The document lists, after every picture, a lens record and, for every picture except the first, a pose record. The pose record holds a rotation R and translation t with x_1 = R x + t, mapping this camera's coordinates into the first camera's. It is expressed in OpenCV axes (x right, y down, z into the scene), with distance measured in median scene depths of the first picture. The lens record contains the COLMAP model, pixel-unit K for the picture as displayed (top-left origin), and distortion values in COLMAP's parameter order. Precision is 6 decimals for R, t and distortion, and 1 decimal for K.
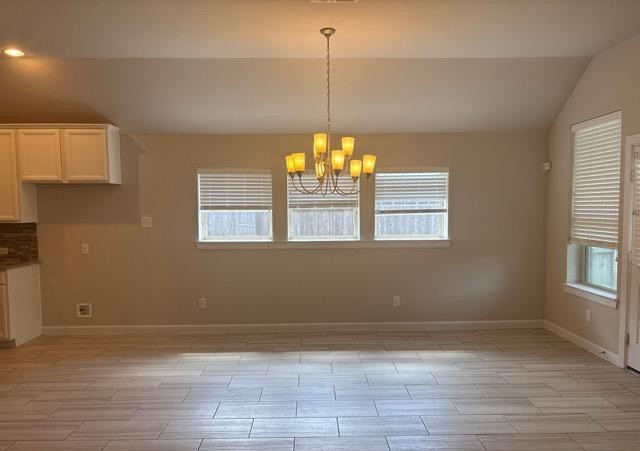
lens RADIAL K [[484.9, 0, 323.4], [0, 484.9, 241.4], [0, 0, 1]] dist [0.075612, -0.093749]
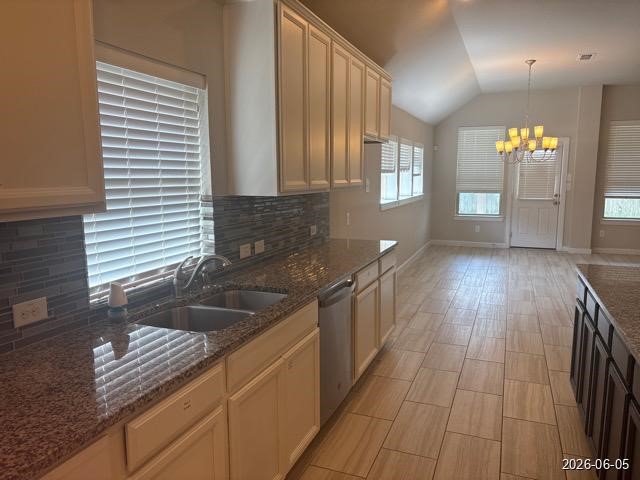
lens RADIAL K [[487.7, 0, 320.0], [0, 487.7, 240.0], [0, 0, 1]] dist [0.002411, 0.001947]
pose [[0.387790, -0.118905, 0.914046, -1.351014], [0.065989, 0.992681, 0.101138, -0.038307], [-0.919383, 0.021097, 0.392799, 0.761426]]
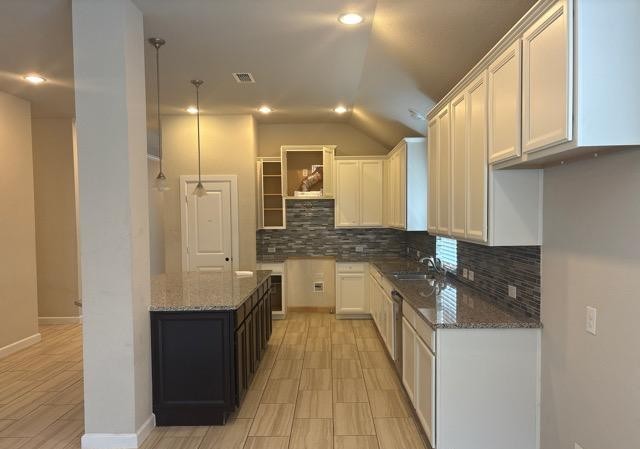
lens RADIAL K [[484.9, 0, 323.4], [0, 484.9, 240.4], [0, 0, 1]] dist [0.075612, -0.093749]
pose [[-0.031313, 0.056652, -0.997903, -0.087795], [-0.059290, 0.996529, 0.058435, -0.063193], [0.997750, 0.060995, -0.027845, 0.838521]]
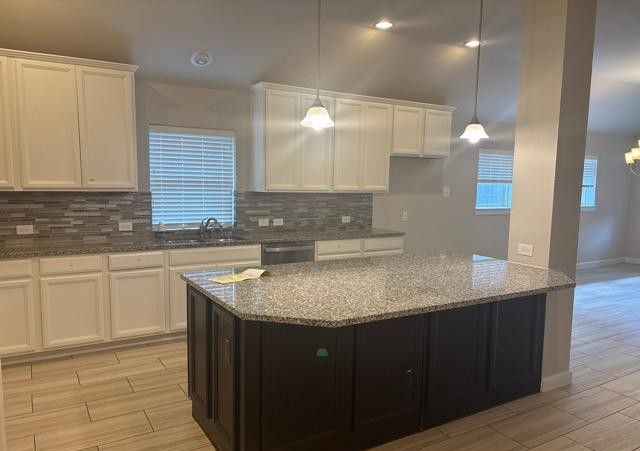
lens RADIAL K [[484.9, 0, 323.4], [0, 484.9, 241.4], [0, 0, 1]] dist [0.075612, -0.093749]
pose [[0.865273, -0.040938, 0.499626, -1.276723], [0.010973, 0.997968, 0.062766, 0.000886], [-0.501181, -0.048827, 0.863964, 0.141709]]
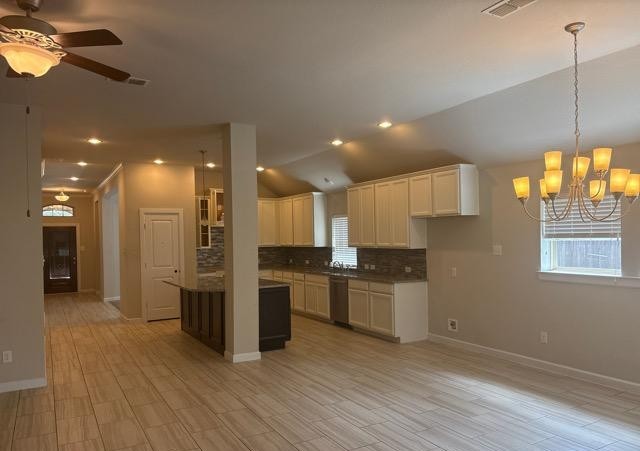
lens RADIAL K [[484.9, 0, 323.4], [0, 484.9, 241.4], [0, 0, 1]] dist [0.075612, -0.093749]
pose [[0.481571, 0.005826, -0.876388, 0.400143], [-0.048428, 0.998627, -0.019973, -0.020181], [0.875068, 0.052060, 0.481192, 0.180588]]
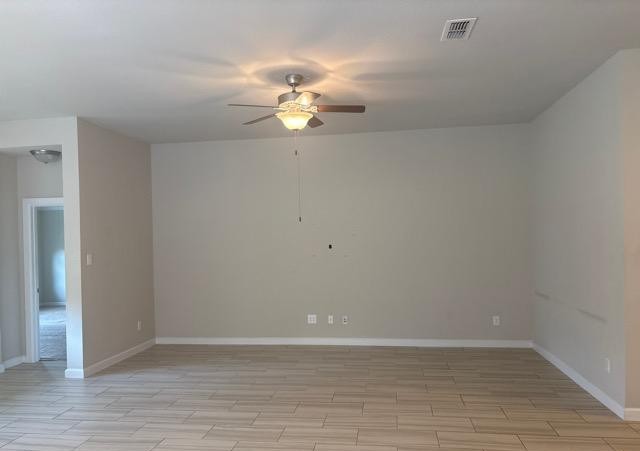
lens RADIAL K [[484.9, 0, 323.4], [0, 484.9, 241.4], [0, 0, 1]] dist [0.075612, -0.093749]
pose [[-0.986084, 0.024923, 0.164371, -0.378395], [0.038760, 0.995918, 0.081516, -0.078652], [-0.161668, 0.086752, -0.983025, 0.954442]]
